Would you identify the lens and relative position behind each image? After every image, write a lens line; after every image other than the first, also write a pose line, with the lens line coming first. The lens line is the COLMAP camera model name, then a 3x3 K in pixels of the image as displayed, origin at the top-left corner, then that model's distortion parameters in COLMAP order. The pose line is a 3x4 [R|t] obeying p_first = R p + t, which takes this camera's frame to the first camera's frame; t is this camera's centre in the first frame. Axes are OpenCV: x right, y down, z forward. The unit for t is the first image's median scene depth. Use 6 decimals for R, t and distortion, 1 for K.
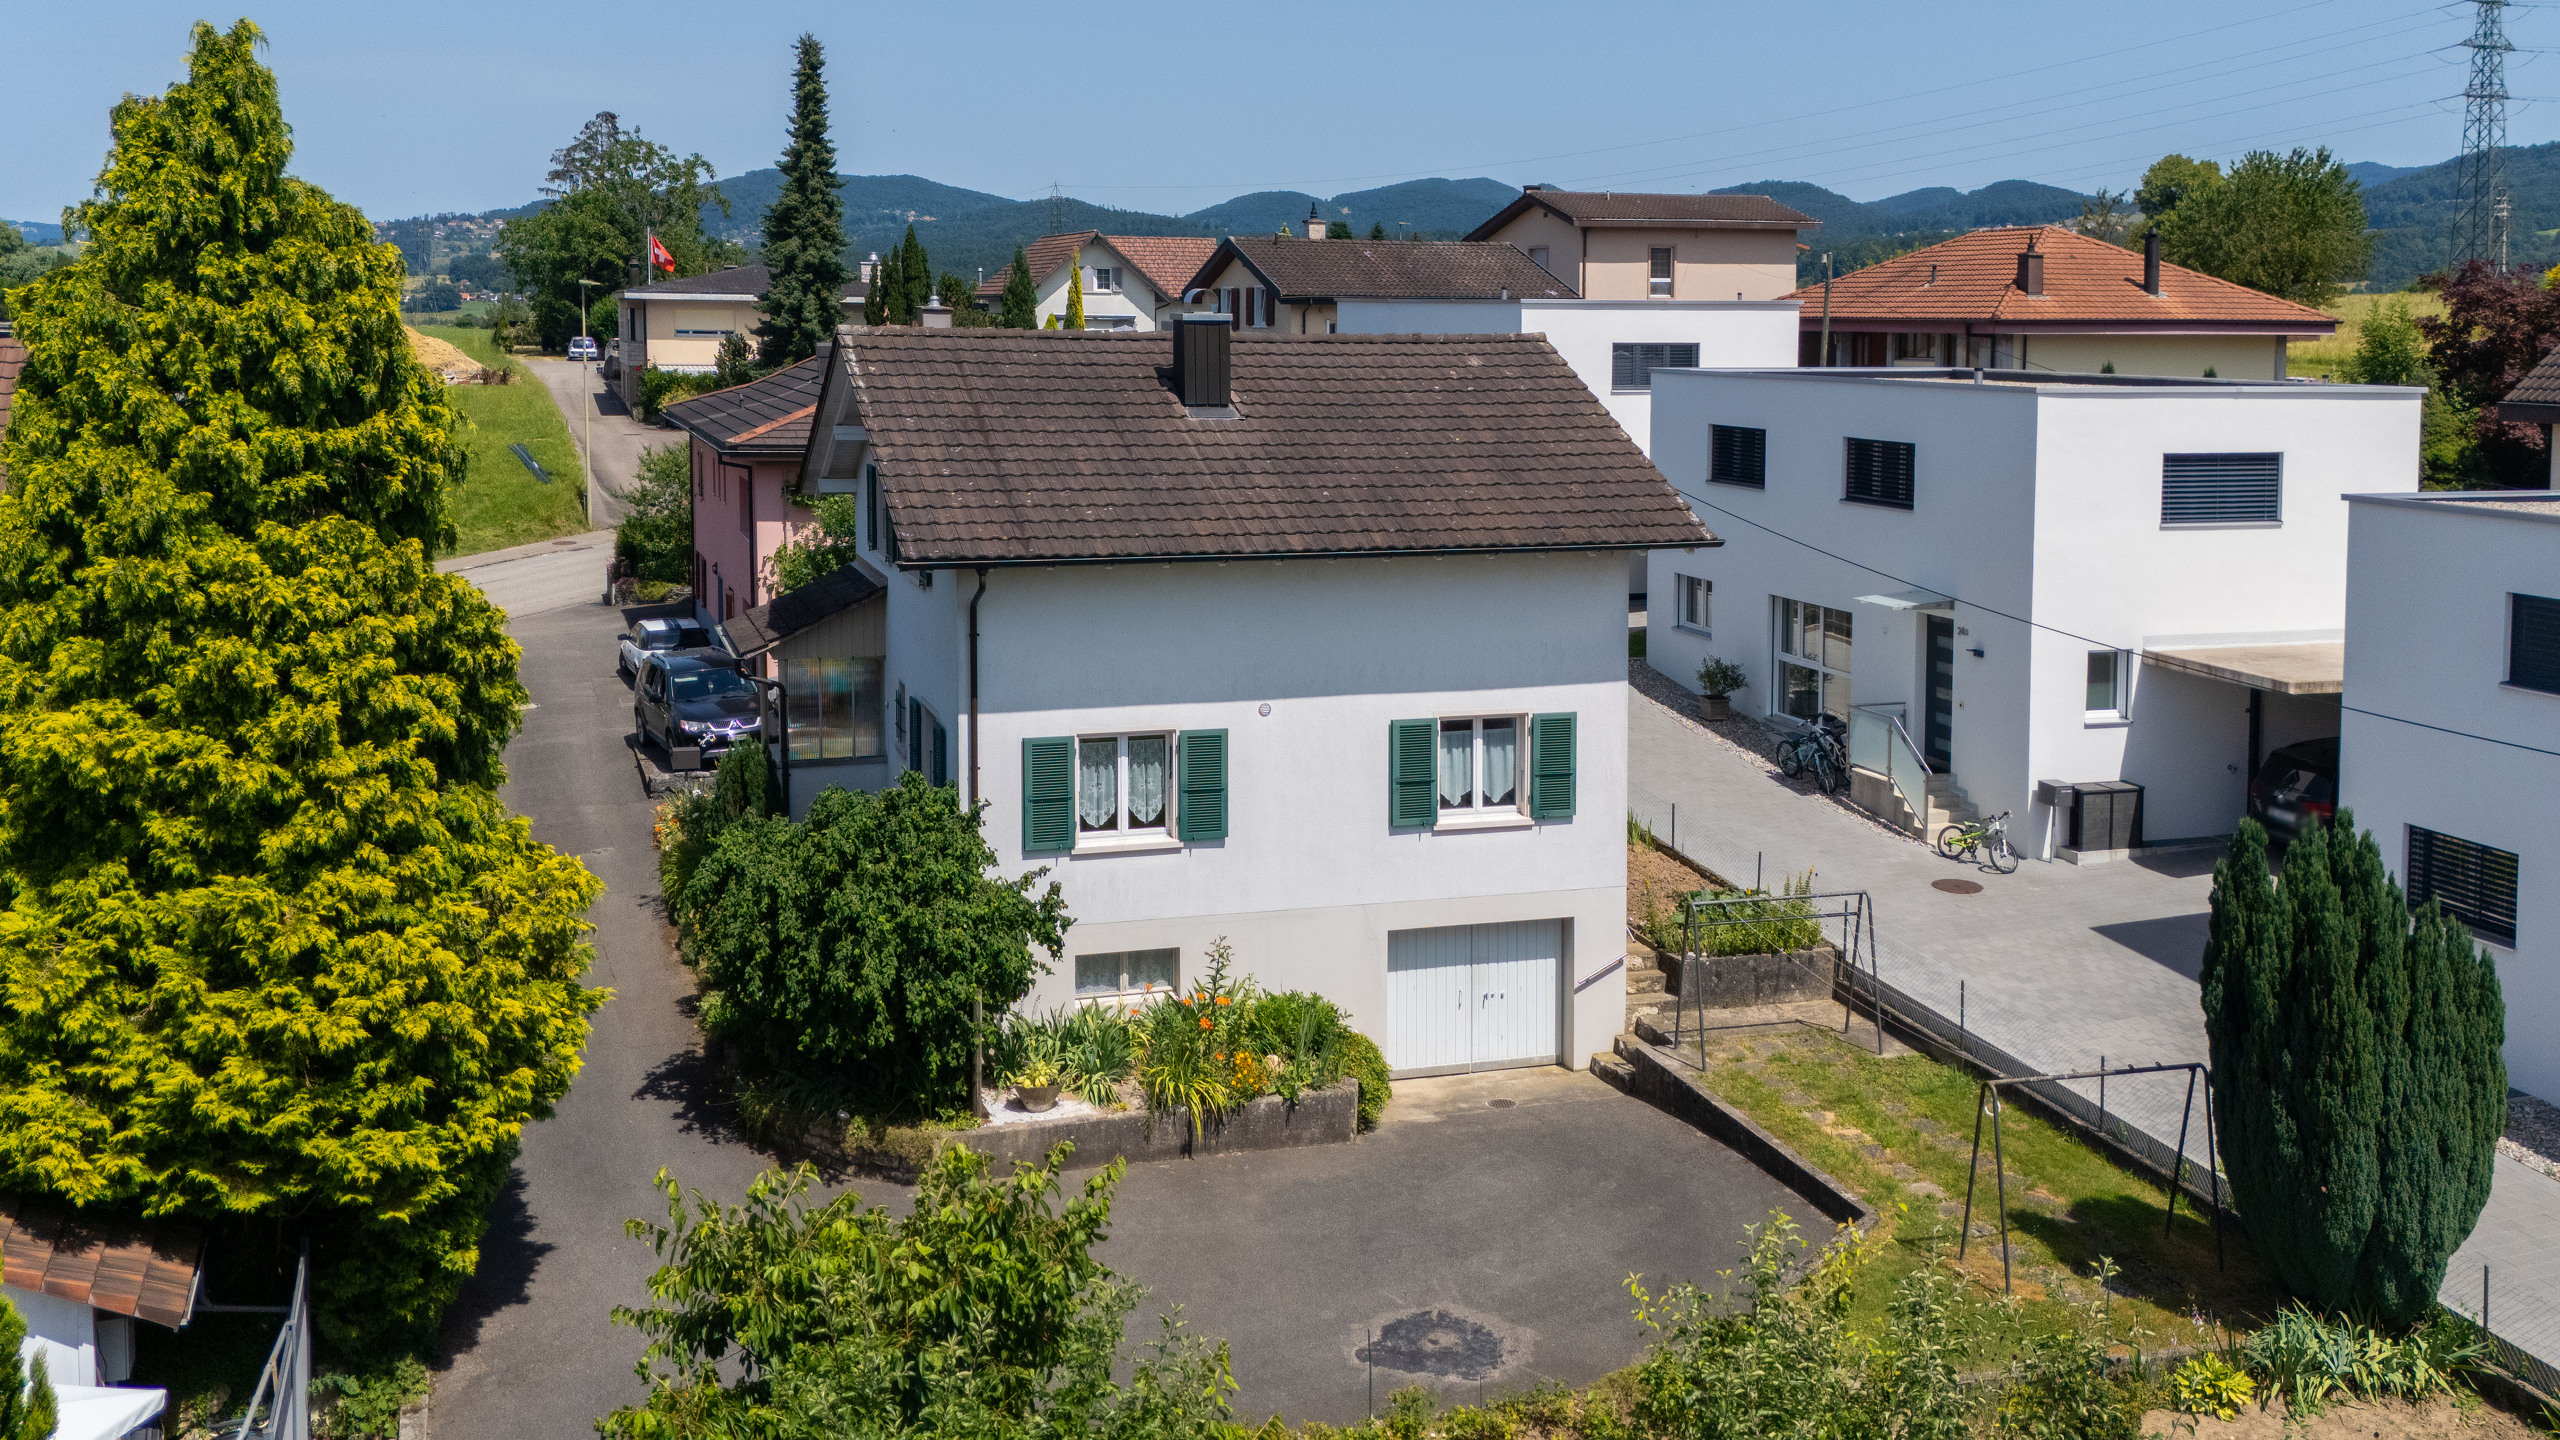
lens RADIAL K [[2545.9, 0, 1279.5], [0, 2545.9, 598.3], [0, 0, 1]] dist [0.253793, -0.740273]
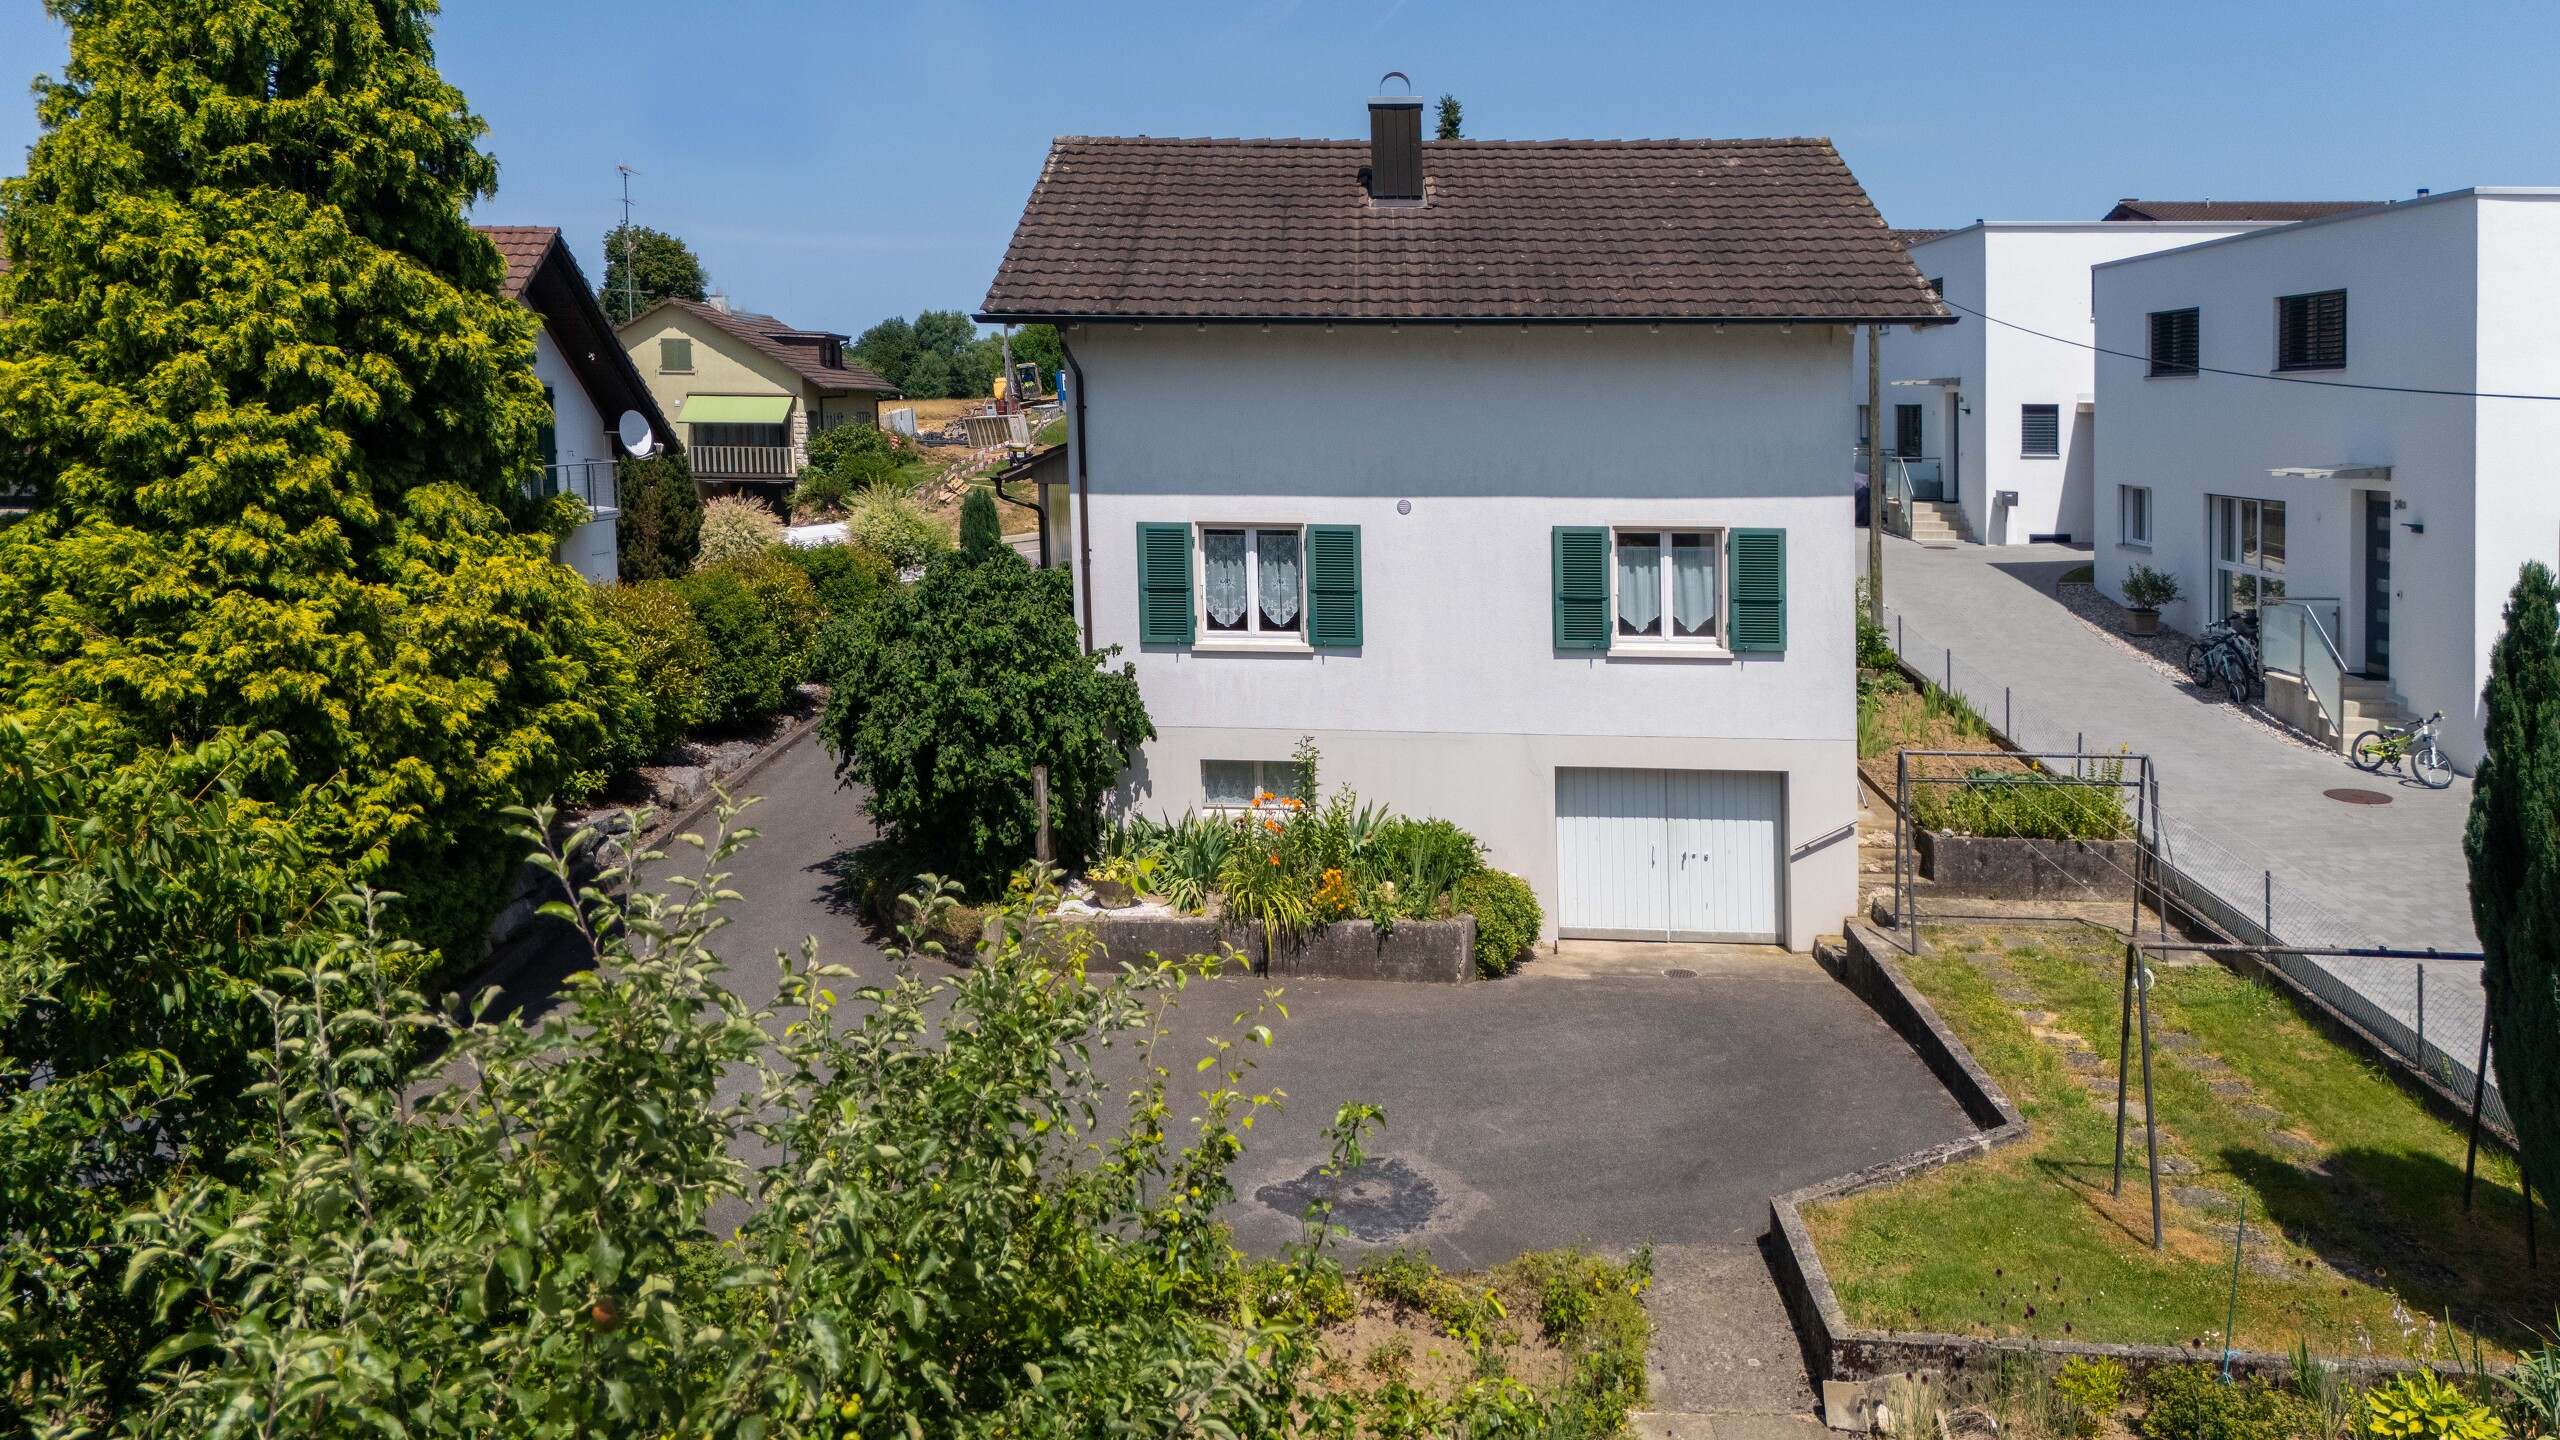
lens RADIAL K [[1935.1, 0, 1288.9], [0, 1935.1, 584.6], [0, 0, 1]] dist [0.137730, -0.209640]
pose [[0.924354, 0.025934, -0.380653, 0.220985], [-0.045691, 0.998032, -0.042956, 0.103263], [0.378790, 0.057099, 0.923720, 0.342862]]
